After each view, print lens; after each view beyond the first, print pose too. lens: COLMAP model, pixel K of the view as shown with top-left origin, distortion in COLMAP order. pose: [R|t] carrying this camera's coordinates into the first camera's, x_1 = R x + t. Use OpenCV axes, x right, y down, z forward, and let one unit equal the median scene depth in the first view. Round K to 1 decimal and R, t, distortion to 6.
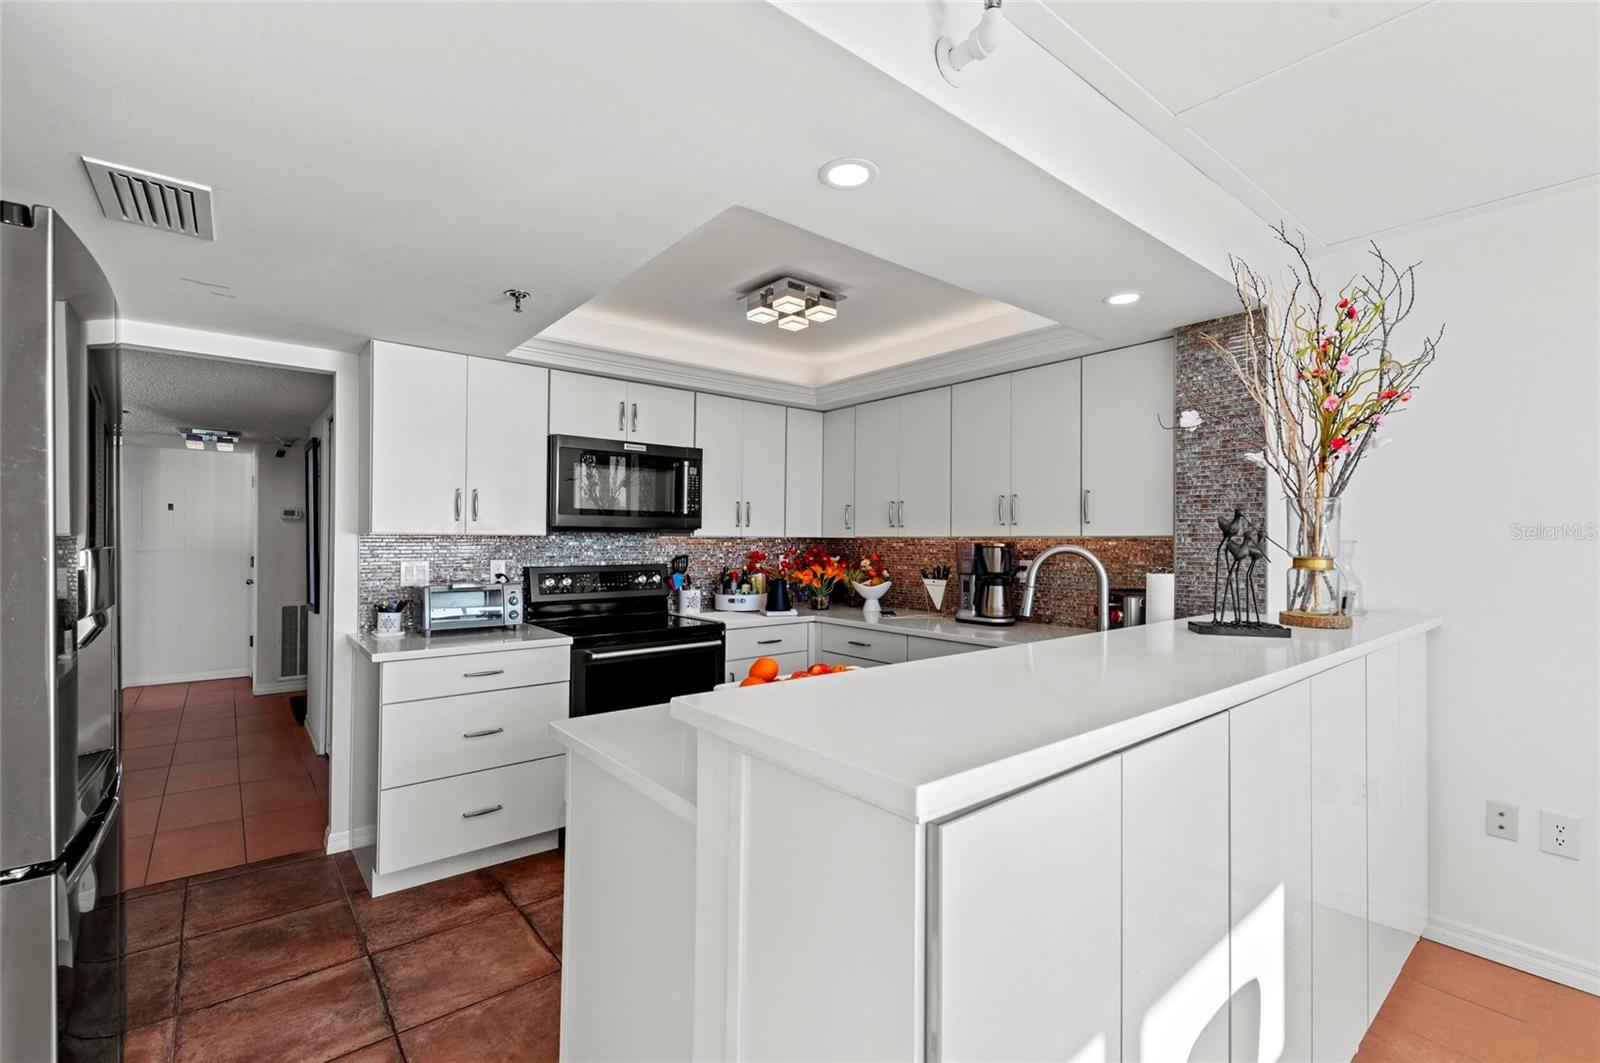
lens RADIAL K [[691.0, 0, 792.3], [0, 691.0, 543.9], [0, 0, 1]] dist [0.019953, -0.005709]
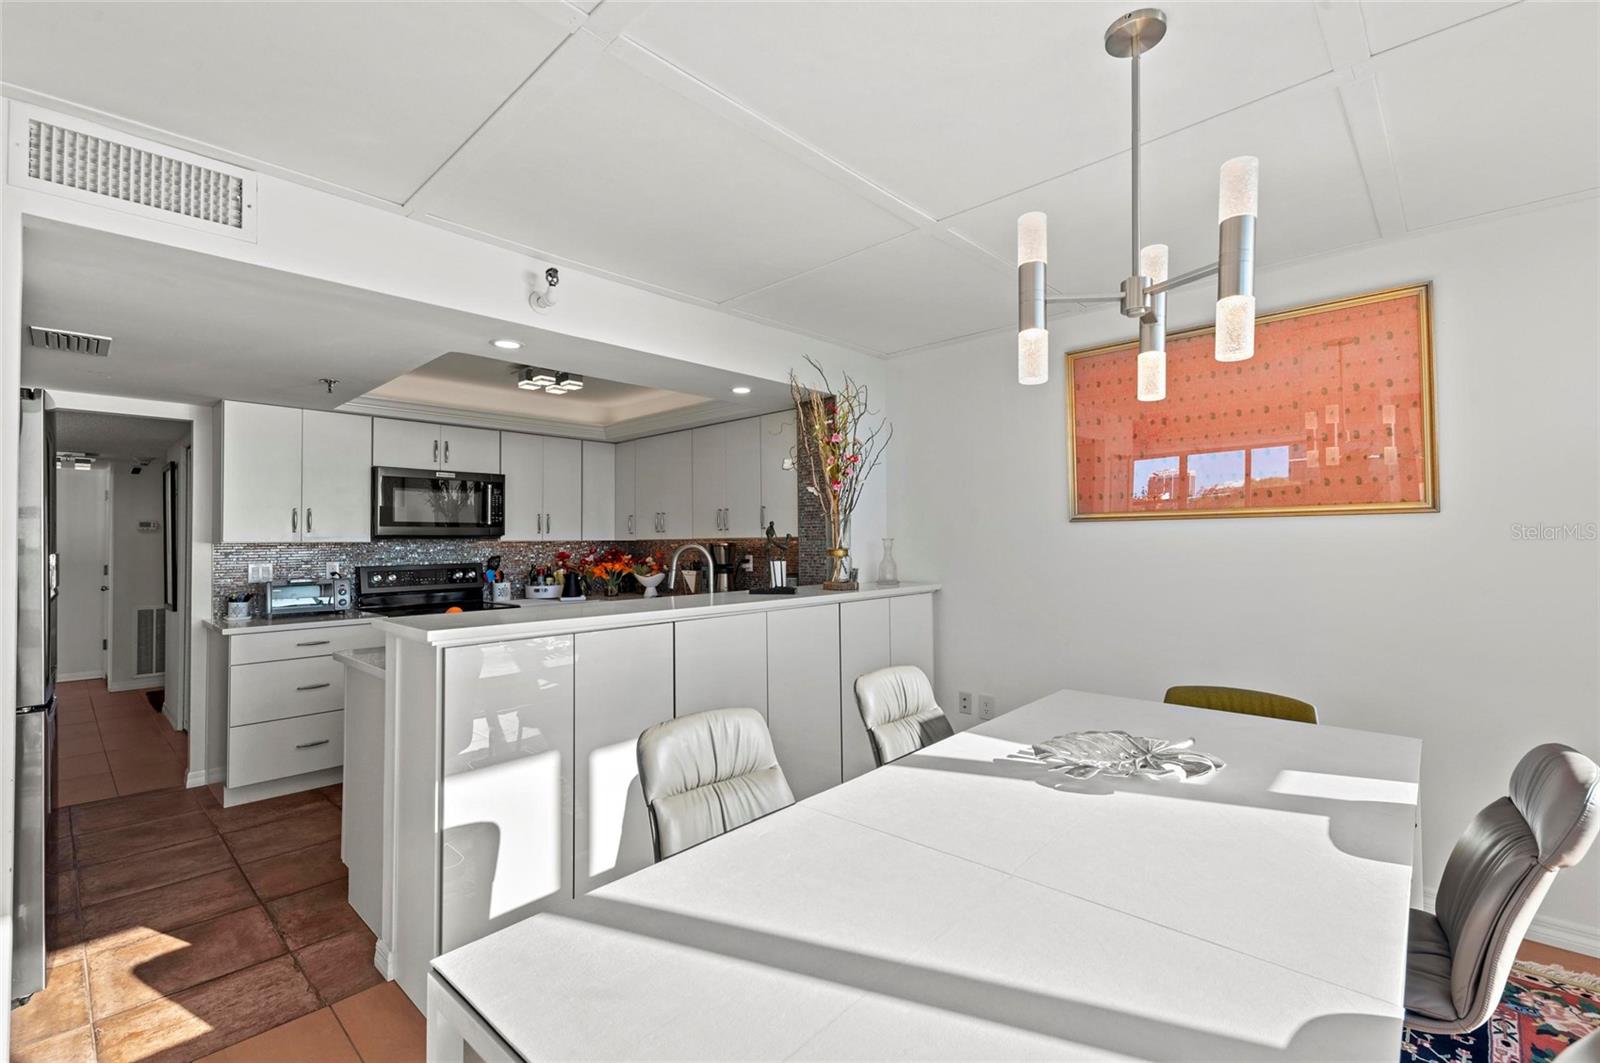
lens RADIAL K [[691.0, 0, 800.4], [0, 691.0, 534.6], [0, 0, 1]] dist [0.019953, -0.005709]
pose [[0.990689, -0.012789, 0.135539, 0.257441], [0.014895, 0.999783, -0.014536, 0.004289], [-0.135324, 0.016420, 0.990665, -0.395759]]
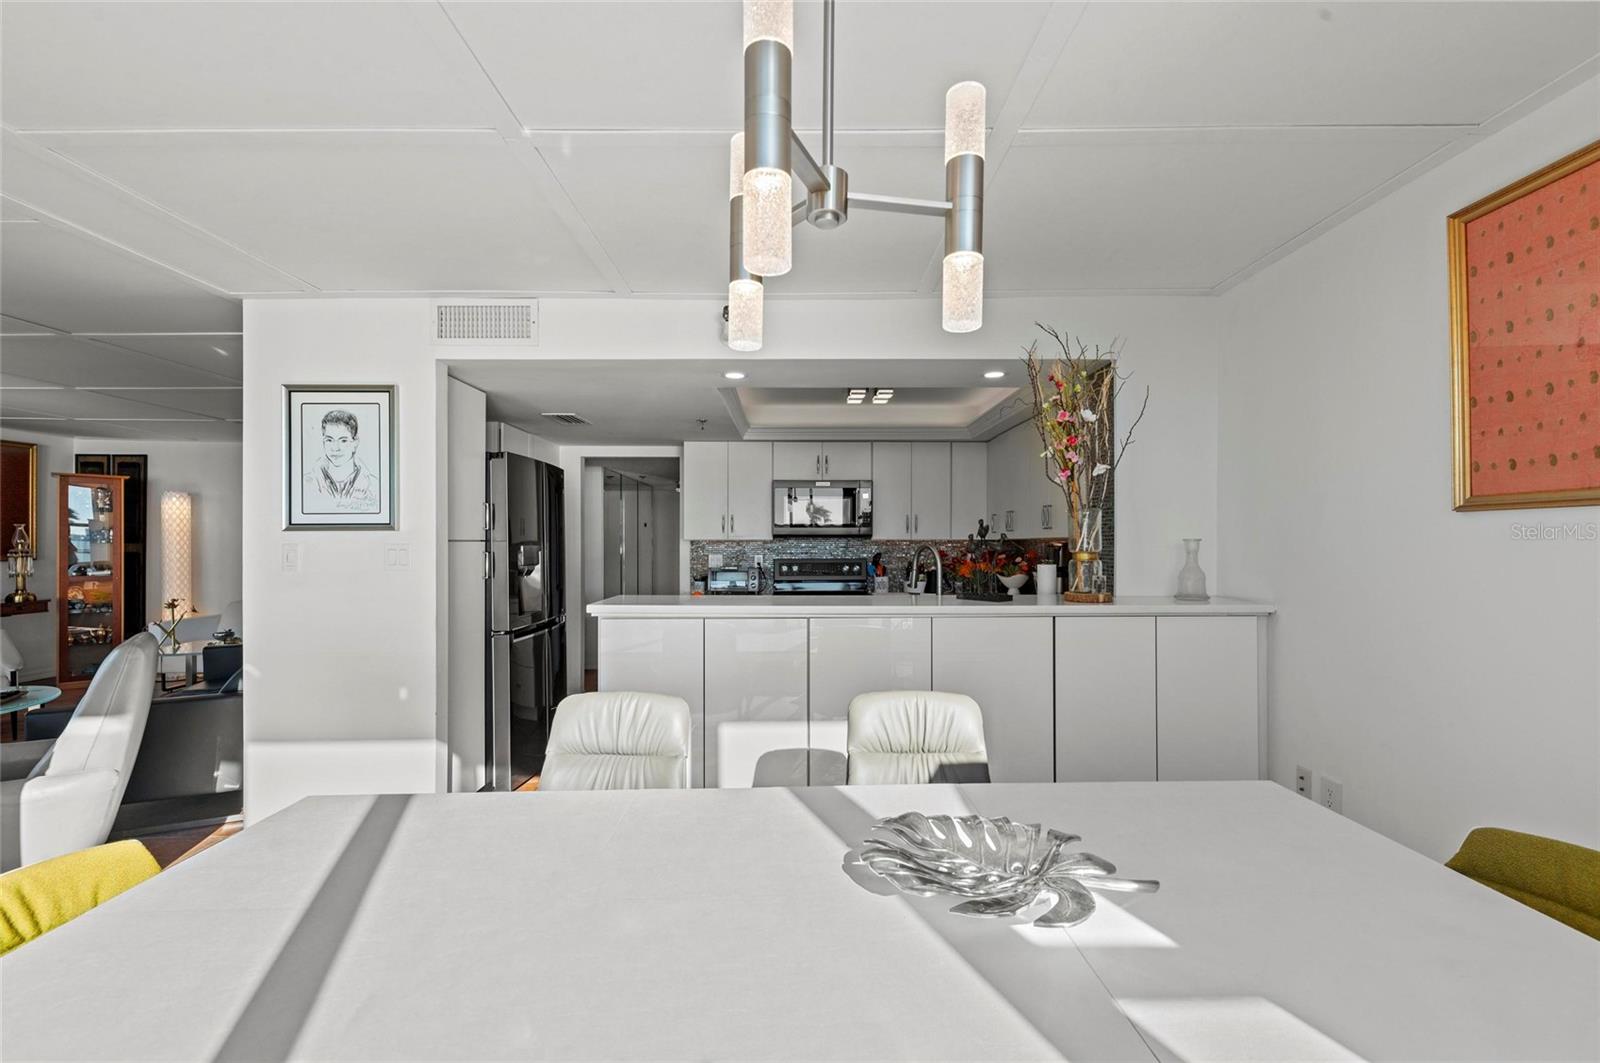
lens RADIAL K [[691.0, 0, 810.3], [0, 691.0, 545.9], [0, 0, 1]] dist [0.019953, -0.005709]
pose [[0.786580, -0.003083, -0.617481, 0.704566], [0.001578, 0.999994, -0.002982, 0.007063], [0.617487, 0.001371, 0.786580, -0.249741]]
